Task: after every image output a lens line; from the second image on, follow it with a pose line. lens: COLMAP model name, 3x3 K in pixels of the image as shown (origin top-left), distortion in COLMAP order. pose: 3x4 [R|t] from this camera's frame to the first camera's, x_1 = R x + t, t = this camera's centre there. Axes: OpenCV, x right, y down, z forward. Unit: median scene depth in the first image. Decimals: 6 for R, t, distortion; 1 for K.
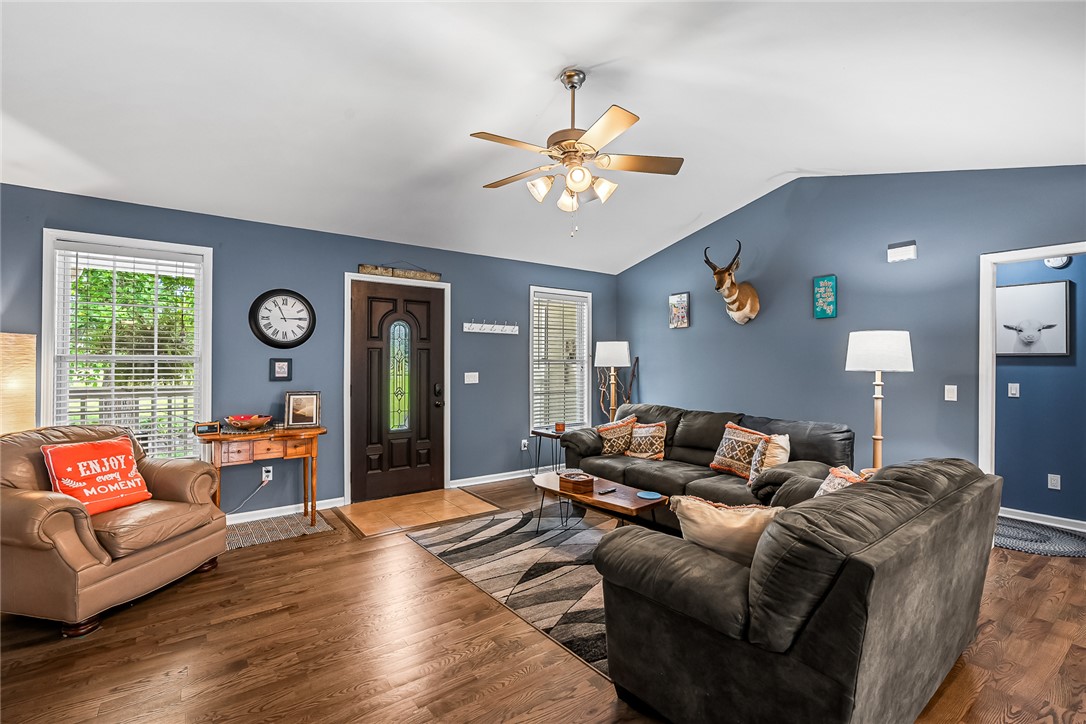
lens RADIAL K [[499.8, 0, 539.3], [0, 499.8, 361.6], [0, 0, 1]] dist [-0.013146, 0.000207]
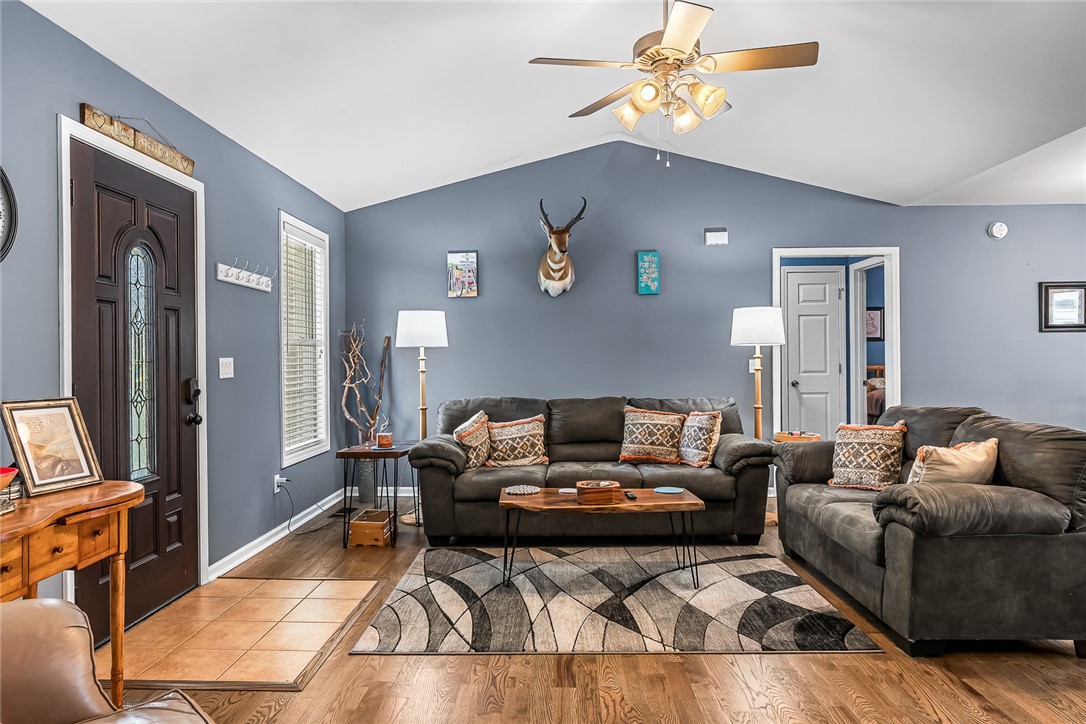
lens RADIAL K [[708.1, 0, 548.5], [0, 708.1, 360.3], [0, 0, 1]] dist [-0.009485, -0.003084]
pose [[0.607588, -0.011660, 0.794167, -0.637073], [0.012315, 0.999910, 0.005259, 0.030244], [-0.794157, 0.006584, 0.607677, 0.327545]]
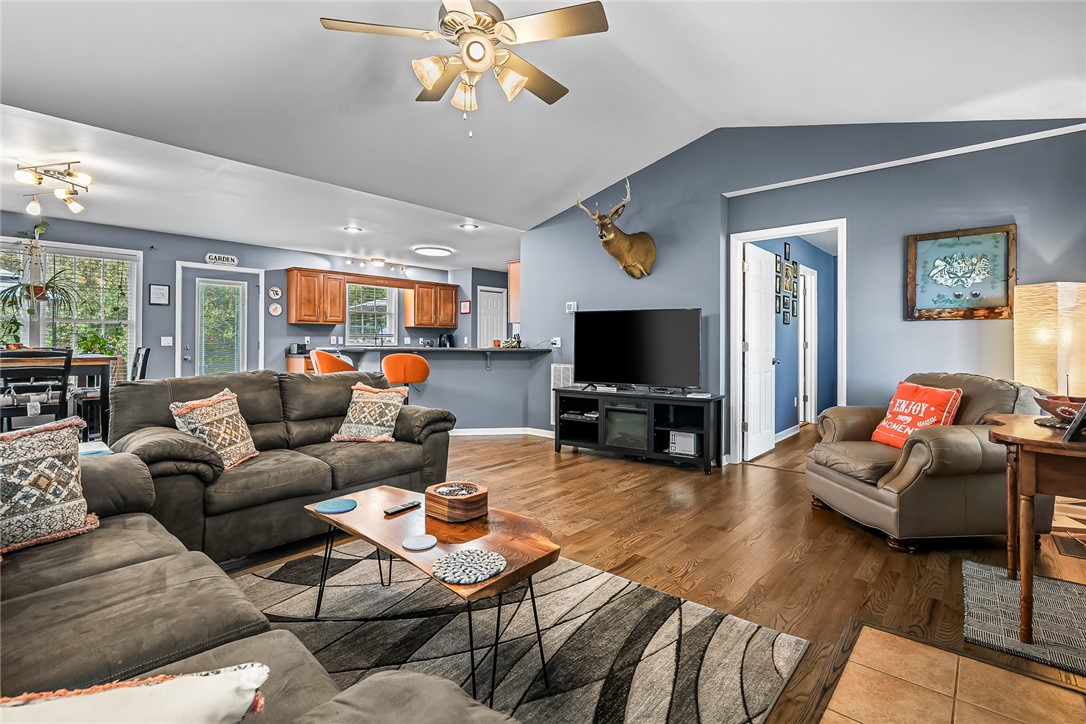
lens RADIAL K [[499.8, 0, 547.1], [0, 499.8, 339.4], [0, 0, 1]] dist [-0.013146, 0.000207]
pose [[-0.977654, -0.013118, -0.209813, 0.075958], [-0.012295, 0.999911, -0.005228, 0.050491], [0.209862, -0.002531, -0.977728, 1.237233]]
